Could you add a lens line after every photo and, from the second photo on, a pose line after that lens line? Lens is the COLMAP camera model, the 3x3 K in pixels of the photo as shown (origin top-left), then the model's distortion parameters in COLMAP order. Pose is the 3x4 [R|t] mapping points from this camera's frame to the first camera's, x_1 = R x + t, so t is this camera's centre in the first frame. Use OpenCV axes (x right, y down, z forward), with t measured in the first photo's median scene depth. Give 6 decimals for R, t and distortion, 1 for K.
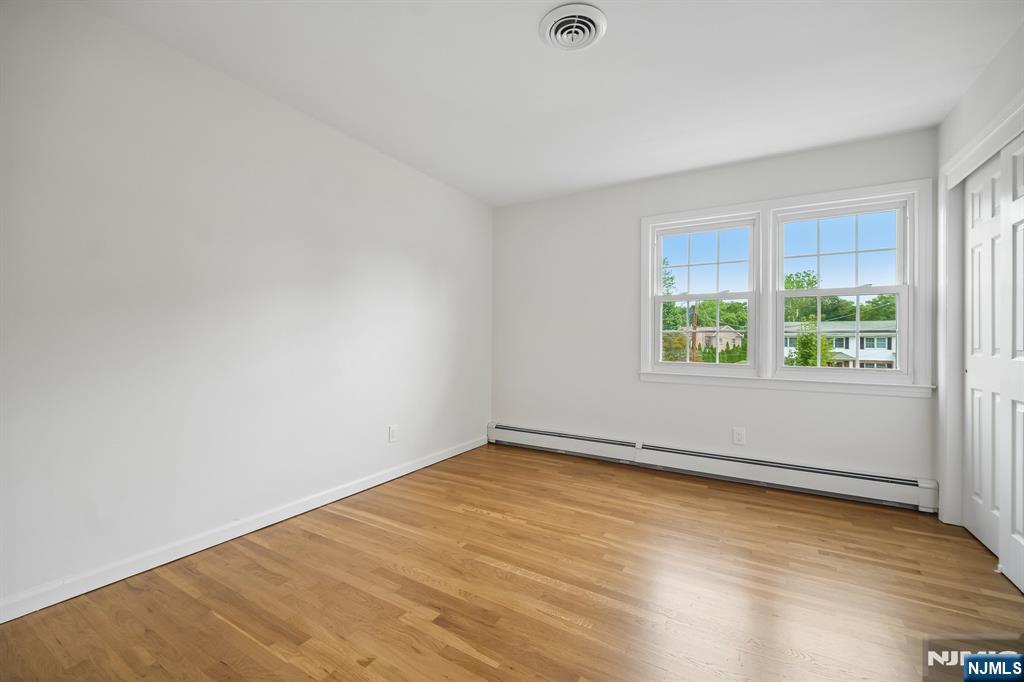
lens RADIAL K [[435.1, 0, 505.3], [0, 435.1, 340.1], [0, 0, 1]] dist [0.001257, -0.000244]
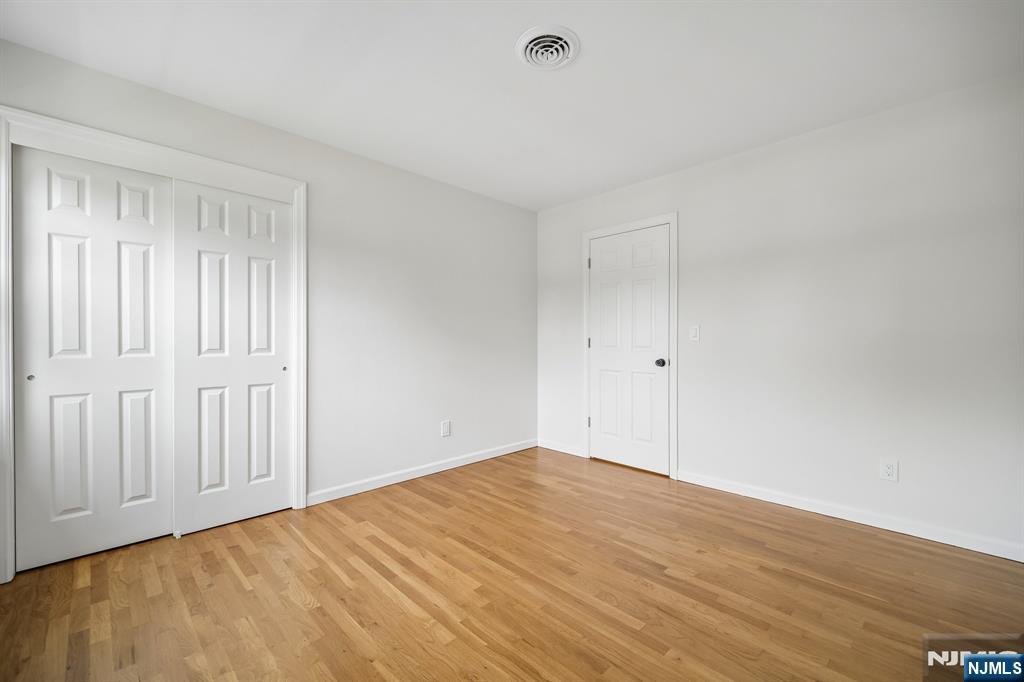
lens RADIAL K [[435.1, 0, 505.3], [0, 435.1, 340.1], [0, 0, 1]] dist [0.001257, -0.000244]
pose [[-0.967496, -0.011018, 0.252645, -0.016826], [-0.011949, 0.999926, -0.002152, -0.010871], [-0.252602, -0.005101, -0.967557, 1.808047]]
